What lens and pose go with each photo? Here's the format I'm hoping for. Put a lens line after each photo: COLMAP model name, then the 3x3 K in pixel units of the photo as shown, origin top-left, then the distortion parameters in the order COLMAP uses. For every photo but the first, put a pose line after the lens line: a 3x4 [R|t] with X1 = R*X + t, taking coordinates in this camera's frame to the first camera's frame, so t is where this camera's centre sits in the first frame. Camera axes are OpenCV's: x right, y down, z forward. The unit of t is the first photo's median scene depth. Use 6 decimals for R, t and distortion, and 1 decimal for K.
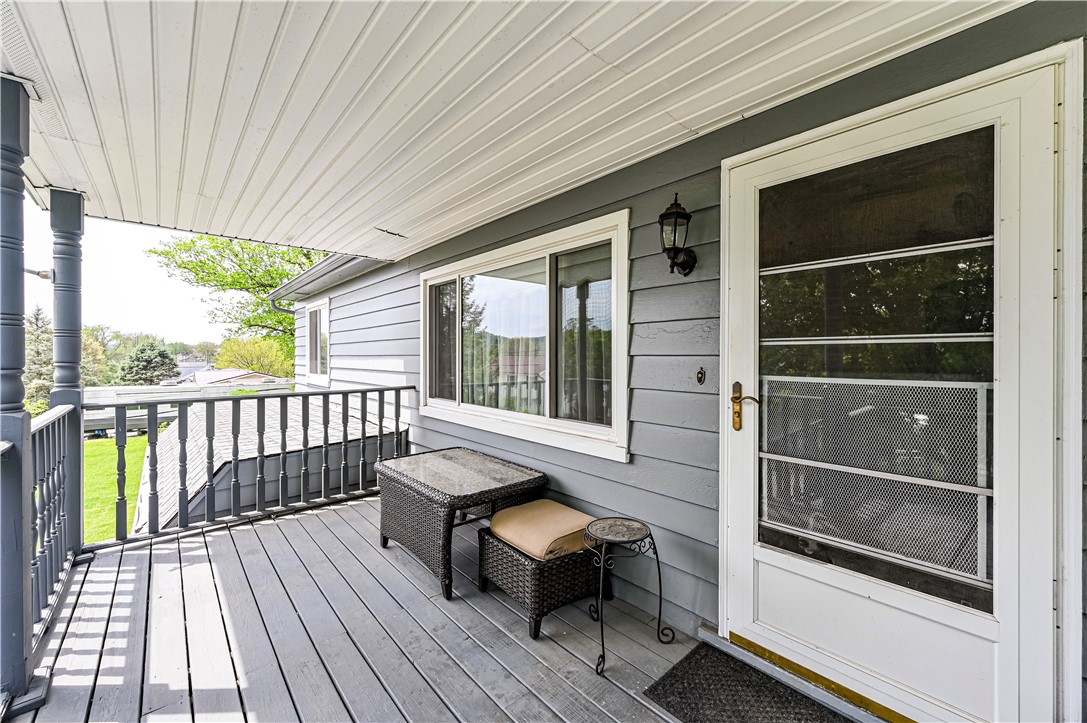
lens RADIAL K [[423.1, 0, 542.2], [0, 423.1, 356.3], [0, 0, 1]] dist [0.000512, 0.000109]
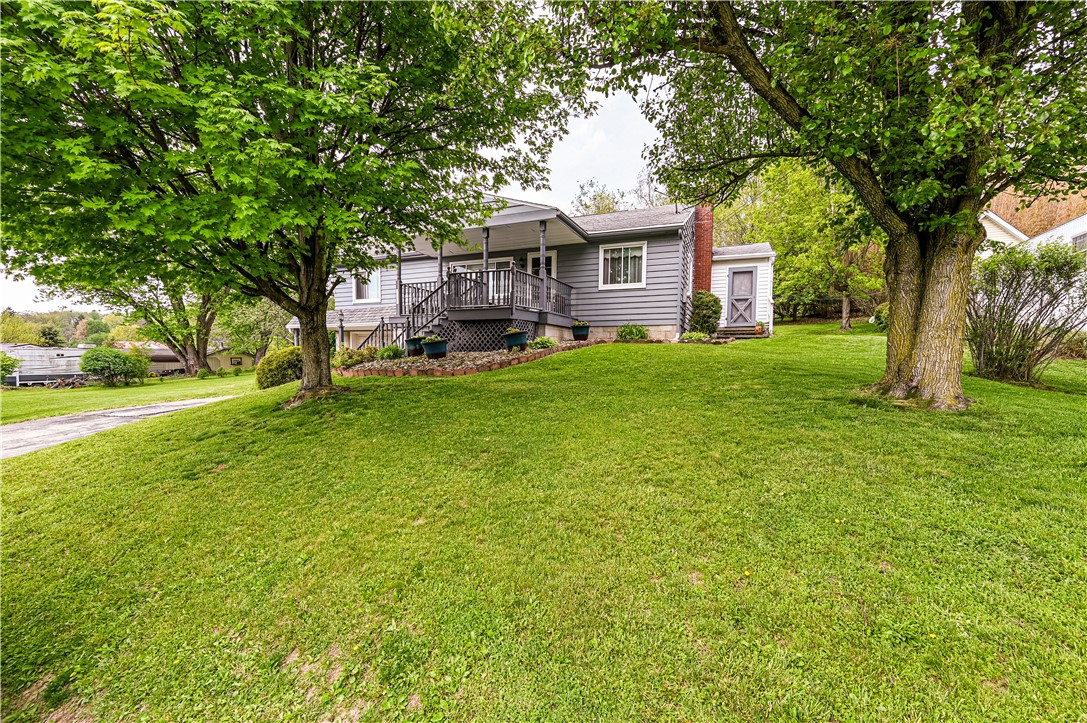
lens RADIAL K [[423.1, 0, 542.2], [0, 423.1, 356.3], [0, 0, 1]] dist [0.000512, 0.000109]
pose [[0.913264, 0.008142, 0.407288, -1.893543], [-0.010567, 0.999937, 0.003704, 1.068174], [-0.407232, -0.007686, 0.913292, -4.785424]]
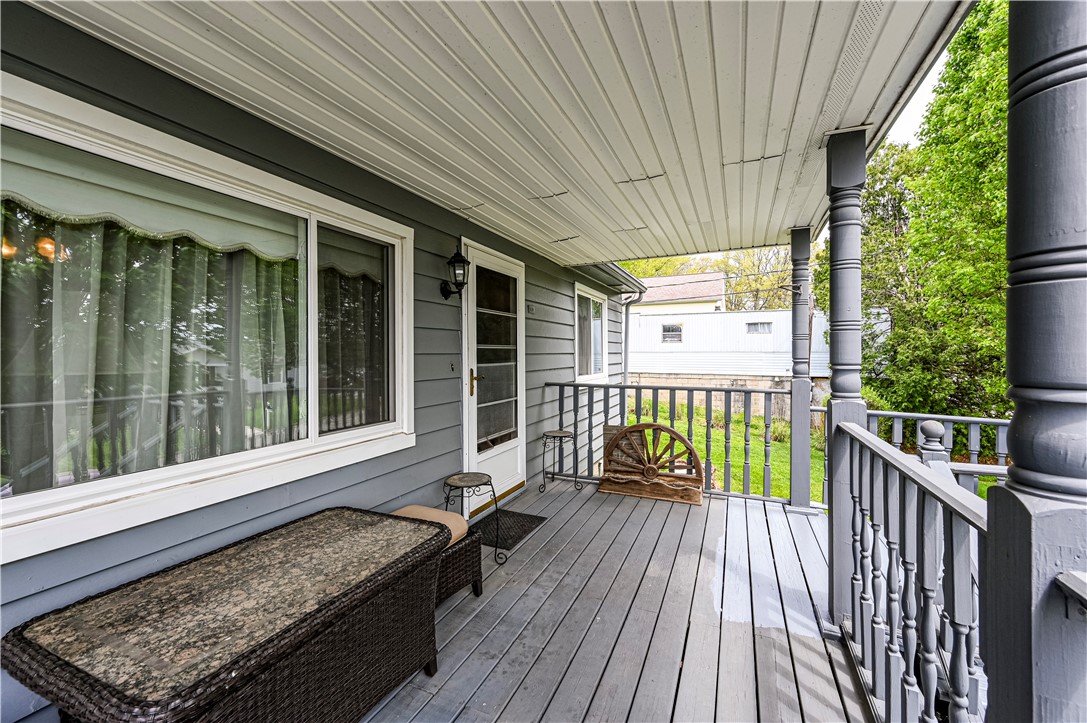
lens RADIAL K [[423.4, 0, 543.1], [0, 423.4, 352.9], [0, 0, 1]] dist [-0.000194, 0.000077]
pose [[-0.397321, 0.001733, 0.917678, -1.018022], [0.005847, 0.999983, 0.000644, -0.002960], [-0.917661, 0.005622, -0.397325, 1.135896]]
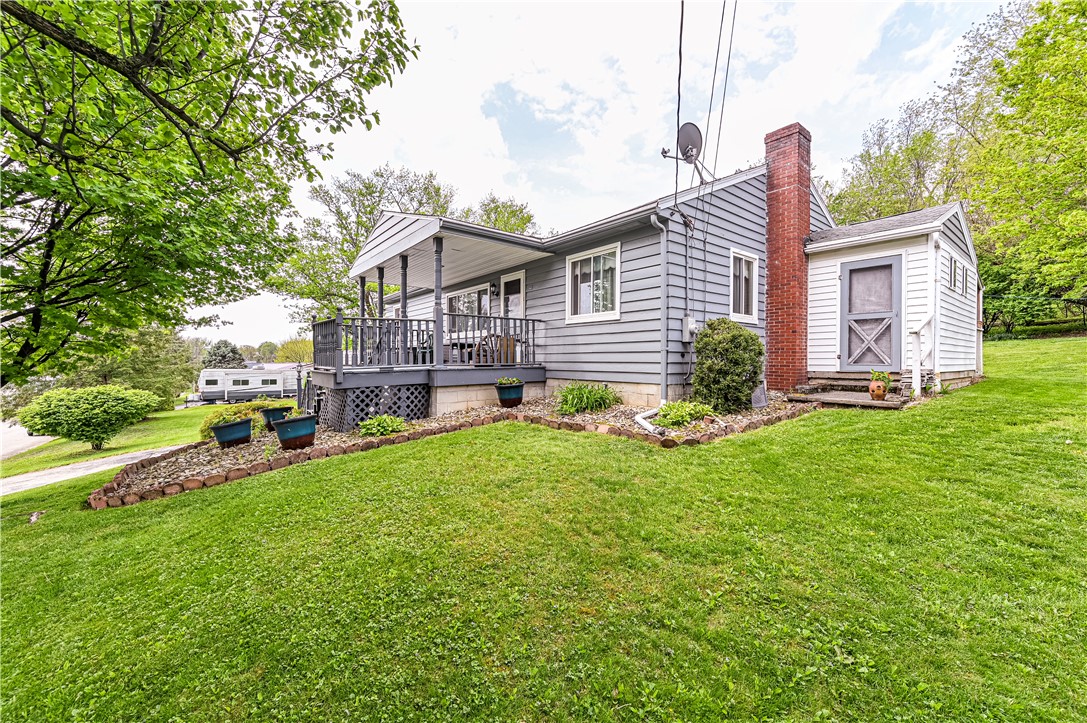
lens RADIAL K [[423.1, 0, 542.2], [0, 423.1, 356.3], [0, 0, 1]] dist [0.000512, 0.000109]
pose [[0.999000, -0.000310, -0.044701, 0.993430], [-0.000251, 0.999921, -0.012532, 0.532951], [0.044701, 0.012530, 0.998922, -3.657964]]
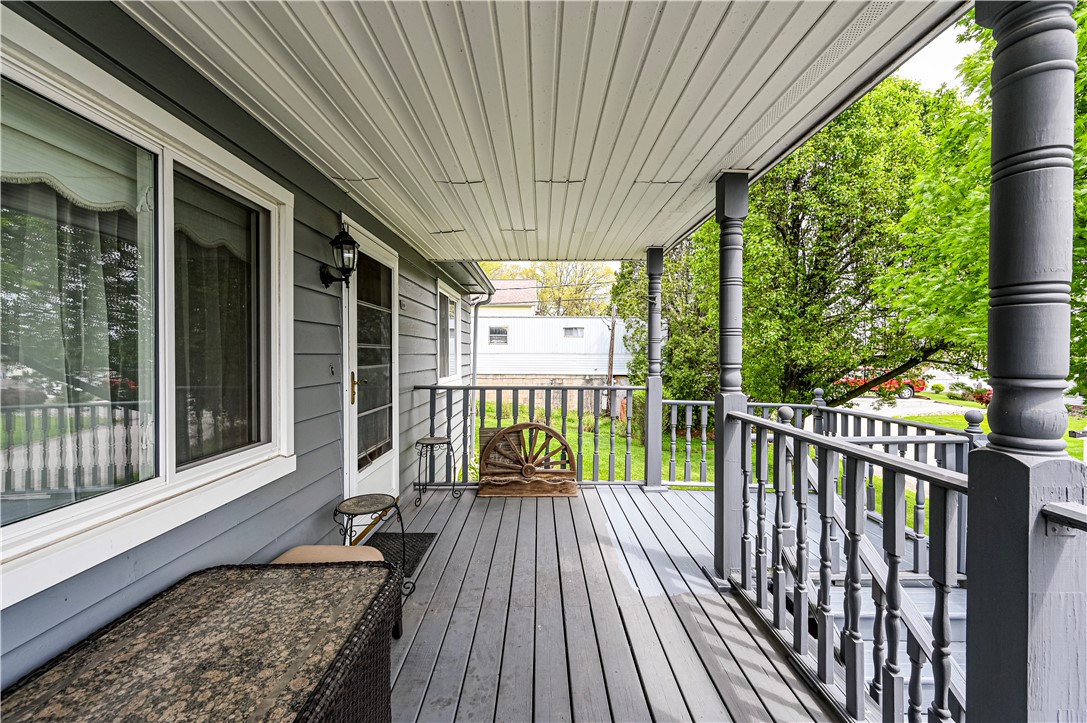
lens RADIAL K [[423.1, 0, 542.2], [0, 423.1, 356.3], [0, 0, 1]] dist [0.000512, 0.000109]
pose [[-0.747091, -0.003634, 0.664712, -0.814760], [0.001549, 0.999973, 0.007207, -0.002127], [-0.664720, 0.006414, -0.747065, 1.327250]]
